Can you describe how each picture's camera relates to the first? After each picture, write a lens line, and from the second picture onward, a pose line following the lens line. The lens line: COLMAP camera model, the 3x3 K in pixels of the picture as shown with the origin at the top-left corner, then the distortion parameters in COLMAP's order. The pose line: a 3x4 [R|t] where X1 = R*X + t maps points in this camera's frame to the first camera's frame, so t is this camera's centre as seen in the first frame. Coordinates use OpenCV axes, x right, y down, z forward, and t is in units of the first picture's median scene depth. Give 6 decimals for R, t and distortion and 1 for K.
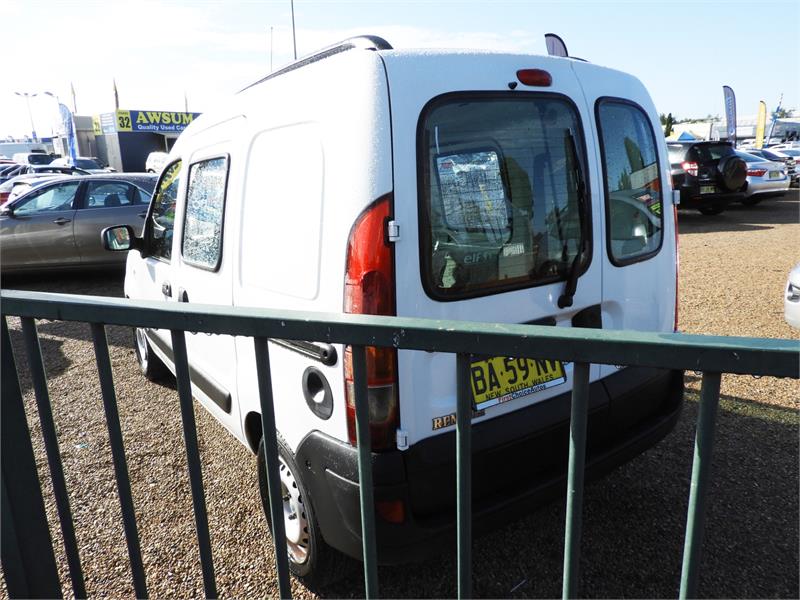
lens RADIAL K [[596.0, 0, 397.1], [0, 596.0, 296.7], [0, 0, 1]] dist [0.003630, 0.015994]
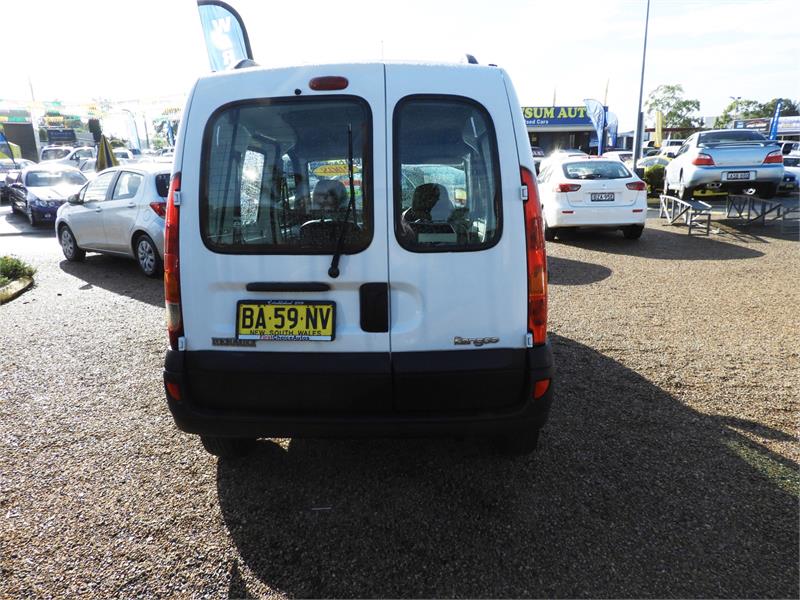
lens RADIAL K [[596.0, 0, 400.6], [0, 596.0, 292.5], [0, 0, 1]] dist [0.003630, 0.015994]
pose [[0.790334, 0.156306, -0.592402, 1.129311], [-0.154137, 0.986536, 0.054662, -0.037726], [0.592970, 0.048110, 0.803786, 0.134842]]
